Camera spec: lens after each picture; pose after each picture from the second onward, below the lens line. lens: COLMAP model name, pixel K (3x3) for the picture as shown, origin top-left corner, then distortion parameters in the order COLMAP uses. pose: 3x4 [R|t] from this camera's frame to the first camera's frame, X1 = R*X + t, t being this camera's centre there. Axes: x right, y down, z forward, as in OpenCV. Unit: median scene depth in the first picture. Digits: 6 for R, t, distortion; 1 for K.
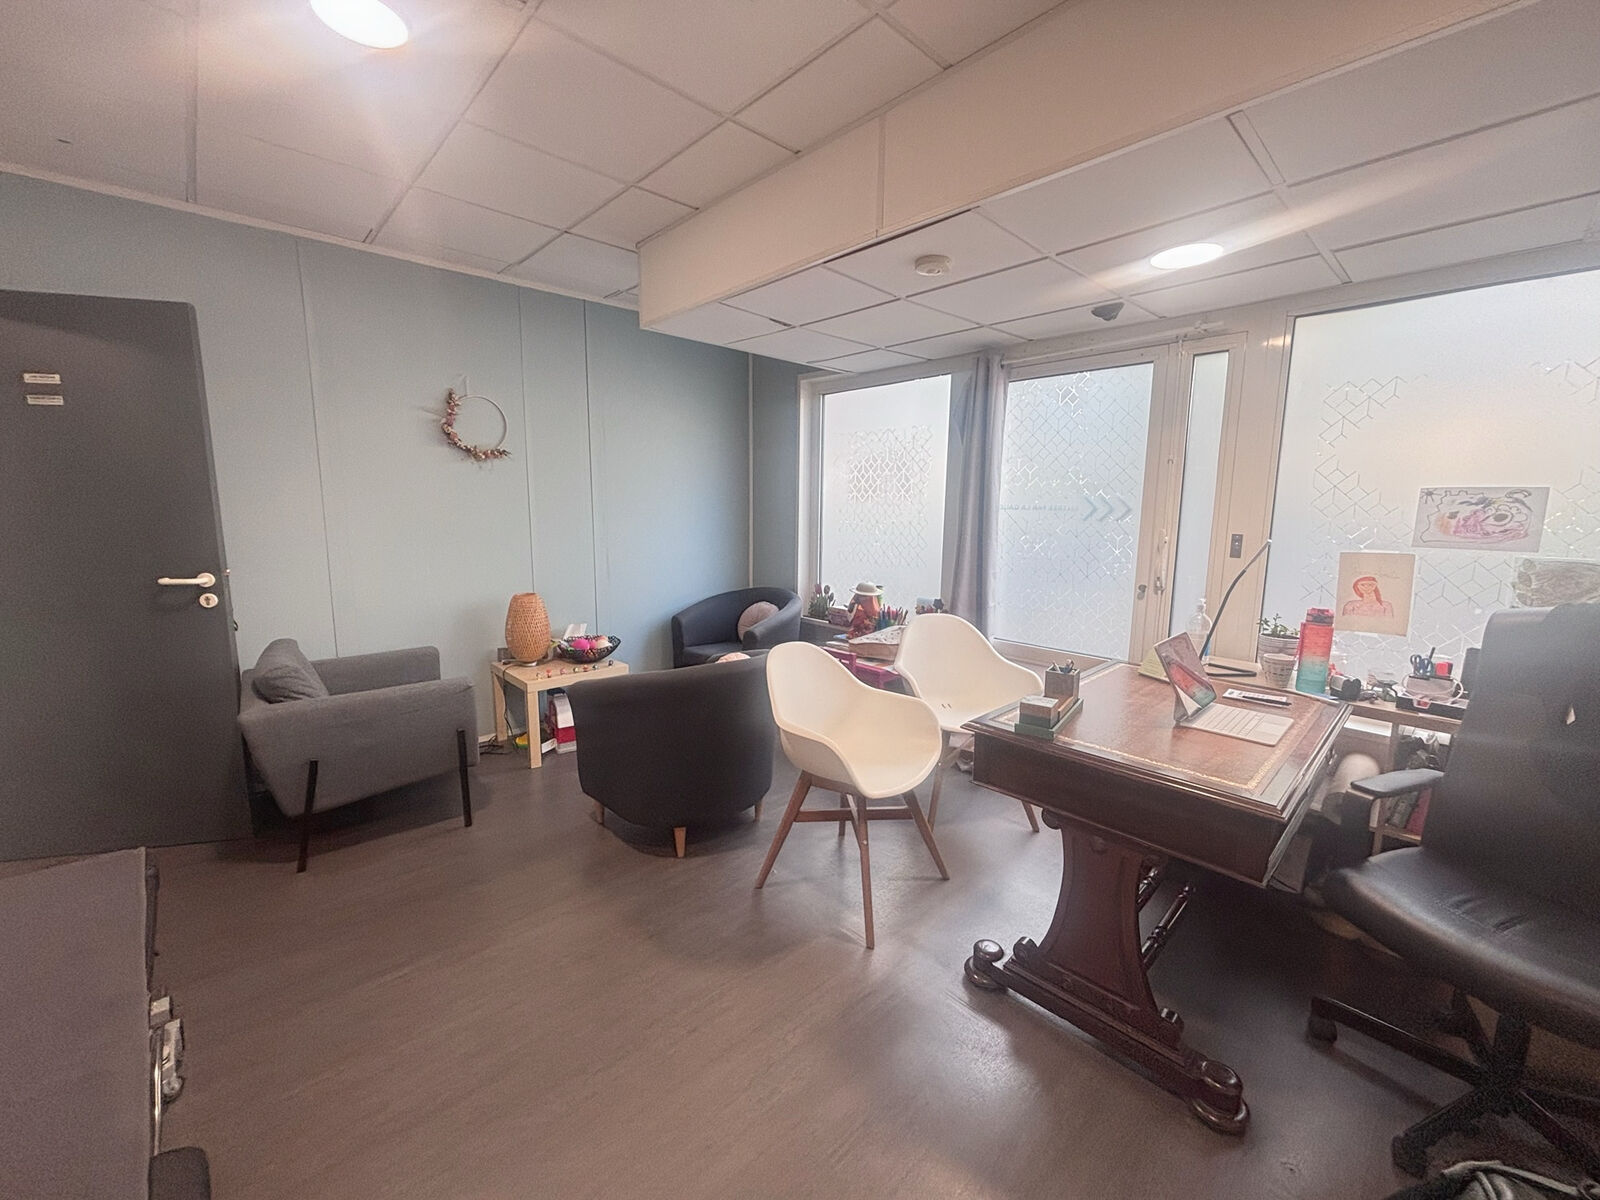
lens RADIAL K [[636.1, 0, 809.2], [0, 636.1, 594.0], [0, 0, 1]] dist [0.002226, -0.001129]
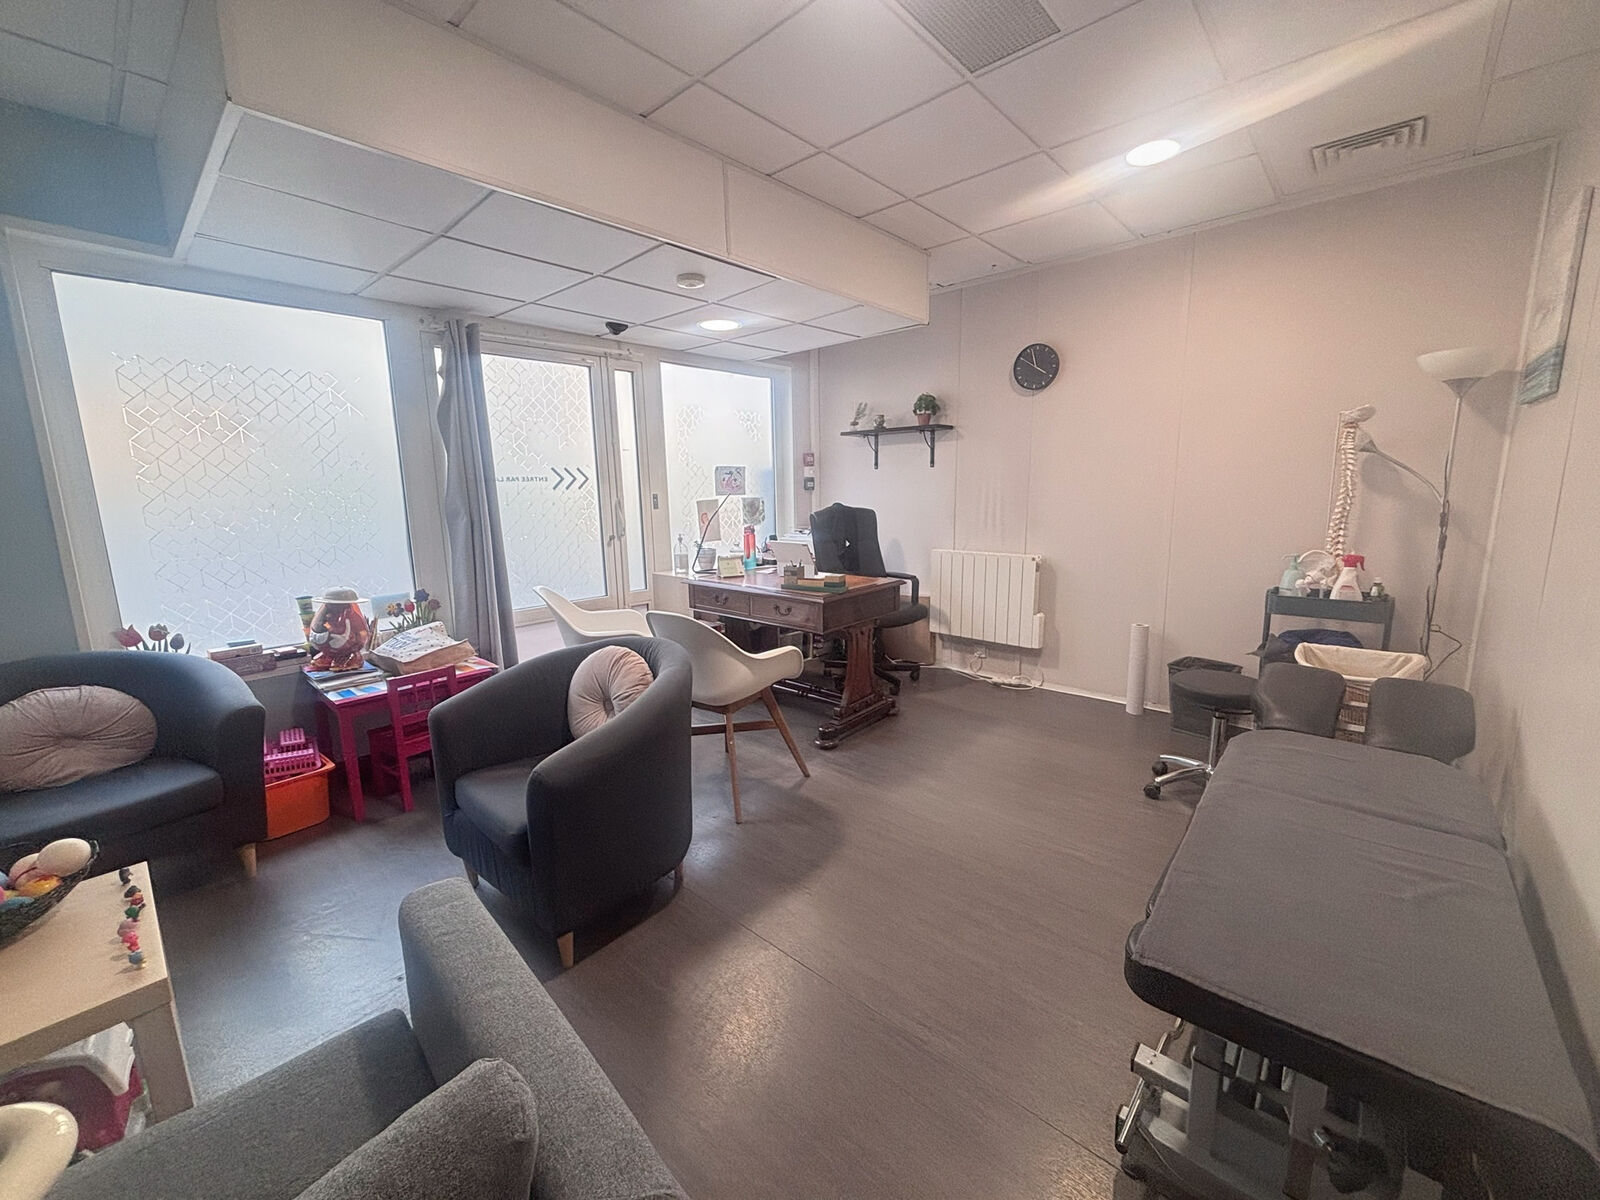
lens RADIAL K [[636.1, 0, 807.3], [0, 636.1, 596.4], [0, 0, 1]] dist [0.002226, -0.001129]
pose [[-0.087463, -0.181756, 0.979446, -1.008282], [0.156463, 0.968504, 0.193697, -0.100646], [-0.983804, 0.170188, -0.056270, 0.813115]]
